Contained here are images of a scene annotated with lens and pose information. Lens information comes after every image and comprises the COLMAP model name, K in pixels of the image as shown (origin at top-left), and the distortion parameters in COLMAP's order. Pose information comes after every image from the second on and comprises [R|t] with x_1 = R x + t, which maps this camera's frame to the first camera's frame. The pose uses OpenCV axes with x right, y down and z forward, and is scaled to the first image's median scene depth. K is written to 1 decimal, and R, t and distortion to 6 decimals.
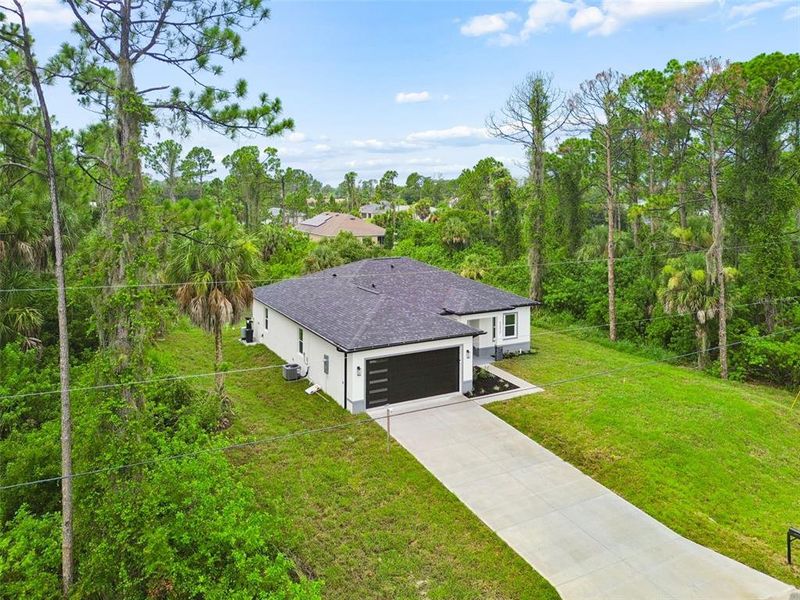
lens RADIAL K [[611.3, 0, 400.4], [0, 611.3, 192.9], [0, 0, 1]] dist [0.048199, -0.003215]
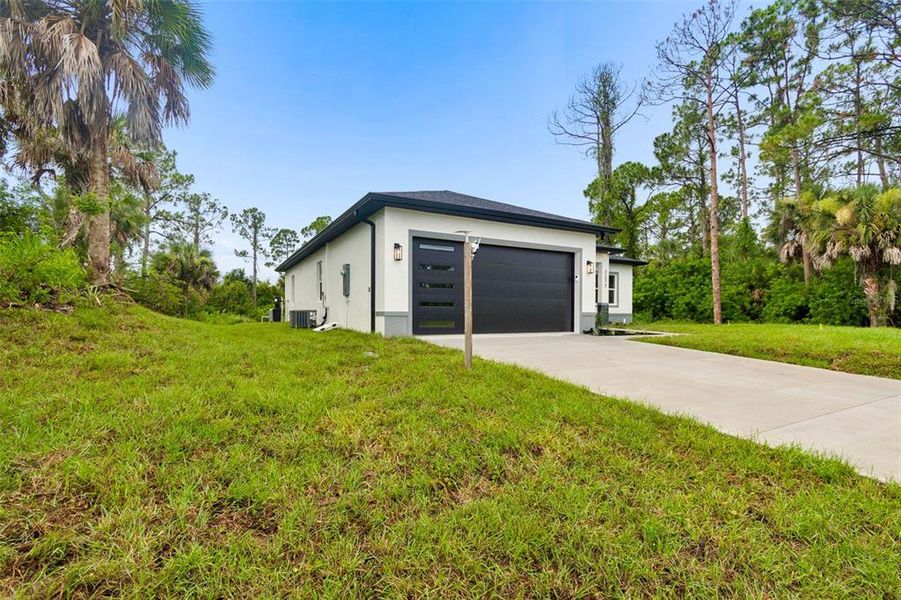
lens RADIAL K [[410.8, 0, 442.7], [0, 410.8, 305.4], [0, 0, 1]] dist [0.007152, -0.000174]
pose [[0.999842, -0.006695, -0.016466, -0.019983], [0.006170, 0.999476, -0.031769, 0.261930], [0.016670, 0.031663, 0.999360, 0.509509]]
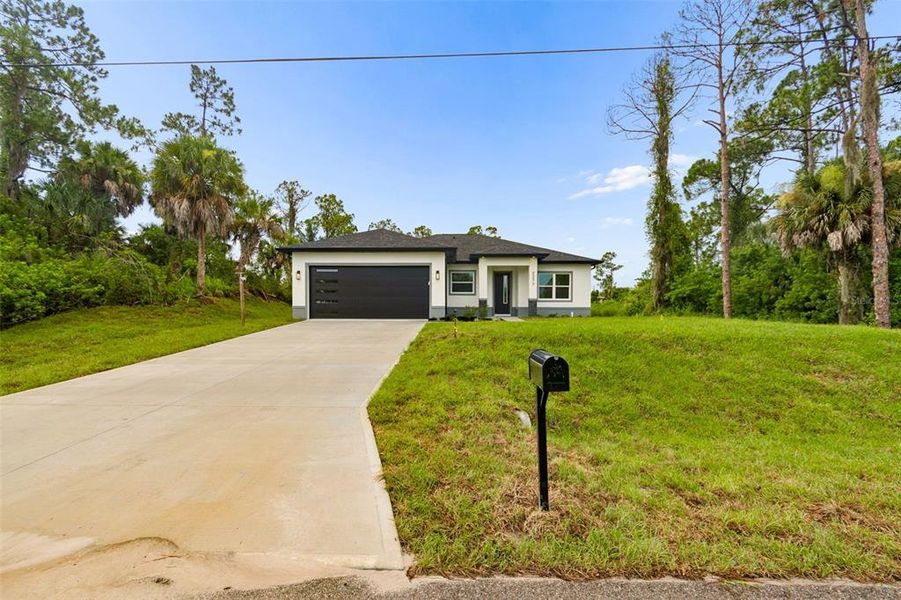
lens RADIAL K [[403.8, 0, 450.0], [0, 403.8, 316.2], [0, 0, 1]] dist [0.000614, 0.000413]
pose [[0.863699, 0.000329, -0.504008, 0.346766], [0.000213, 0.999999, 0.001018, 0.269260], [0.504008, -0.000986, 0.863699, 0.436576]]
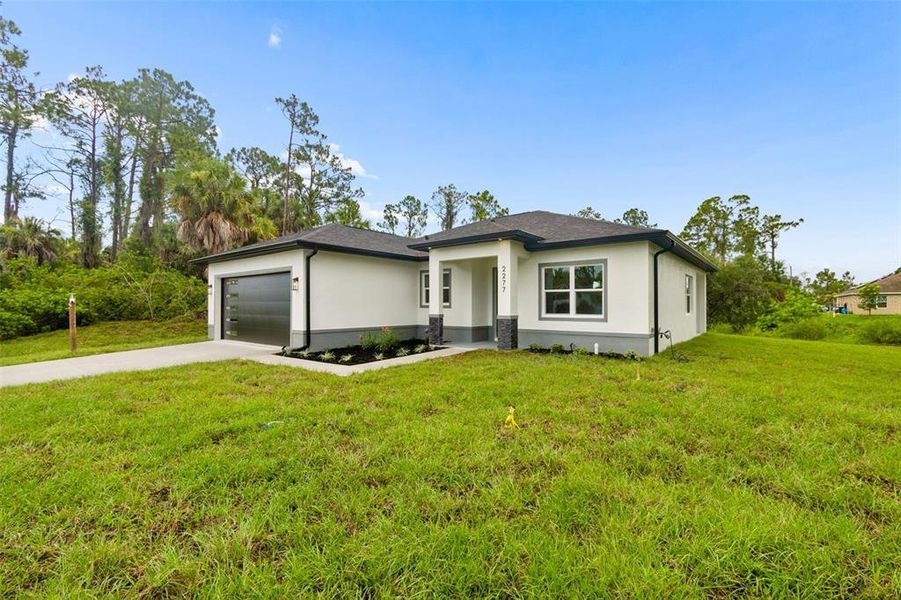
lens RADIAL K [[400.4, 0, 444.2], [0, 400.4, 305.2], [0, 0, 1]] dist [0.005980, -0.000056]
pose [[0.359600, -0.015194, -0.932983, 0.428262], [-0.008878, 0.999766, -0.019703, 0.243381], [0.933064, 0.015368, 0.359381, 0.836218]]
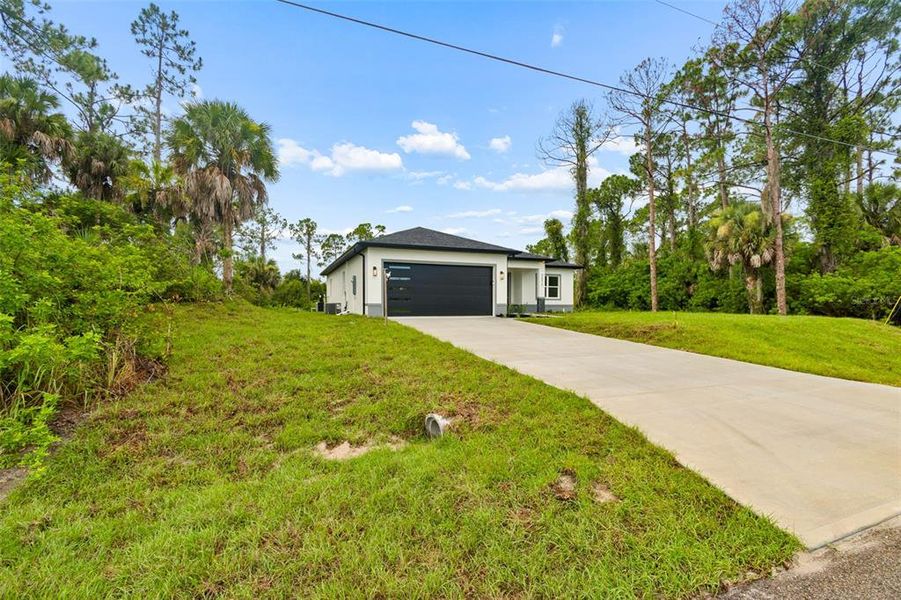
lens RADIAL K [[400.4, 0, 444.2], [0, 400.4, 305.2], [0, 0, 1]] dist [0.005980, -0.000056]
pose [[0.992139, -0.010242, -0.124724, 0.083198], [0.008202, 0.999824, -0.016855, 0.268073], [0.124875, 0.015699, 0.992048, 0.317845]]
